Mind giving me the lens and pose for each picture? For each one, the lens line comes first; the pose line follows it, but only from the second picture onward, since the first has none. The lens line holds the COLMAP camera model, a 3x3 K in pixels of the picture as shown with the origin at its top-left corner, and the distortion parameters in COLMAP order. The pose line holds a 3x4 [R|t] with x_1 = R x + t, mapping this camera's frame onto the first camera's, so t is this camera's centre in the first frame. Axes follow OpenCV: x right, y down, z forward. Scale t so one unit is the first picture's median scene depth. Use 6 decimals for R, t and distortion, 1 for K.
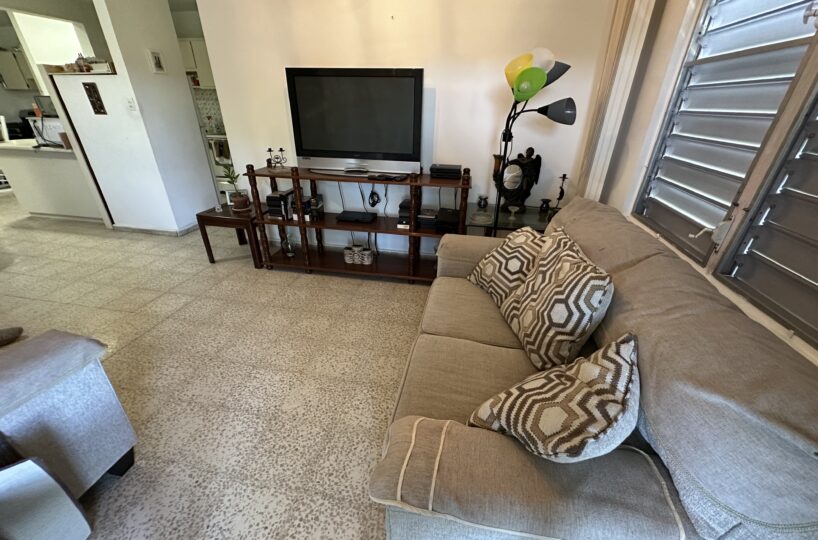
lens RADIAL K [[327.4, 0, 409.3], [0, 327.4, 270.5], [0, 0, 1]] dist [0.003101, 0.000064]
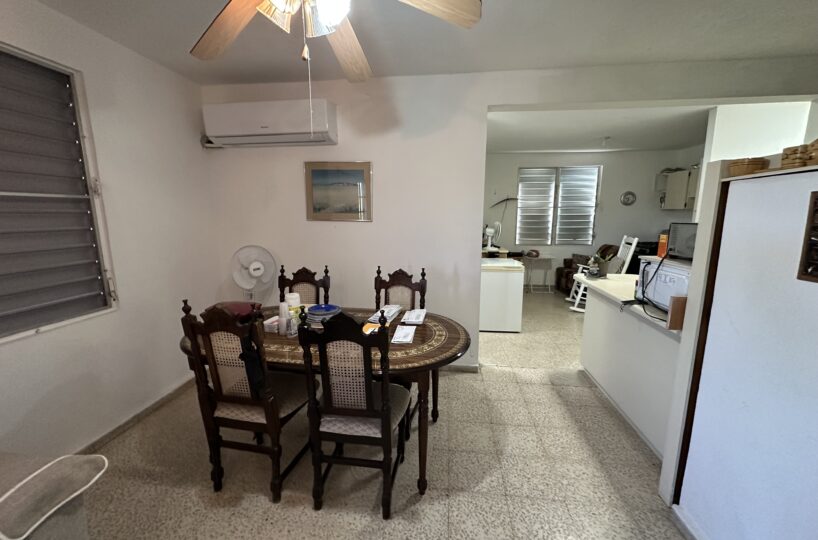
lens RADIAL K [[327.4, 0, 408.0], [0, 327.4, 269.9], [0, 0, 1]] dist [0.003101, 0.000064]
pose [[0.073996, 0.158873, -0.984522, -0.619762], [-0.454477, 0.884124, 0.108513, -0.319320], [0.887680, 0.439413, 0.137626, 0.566676]]
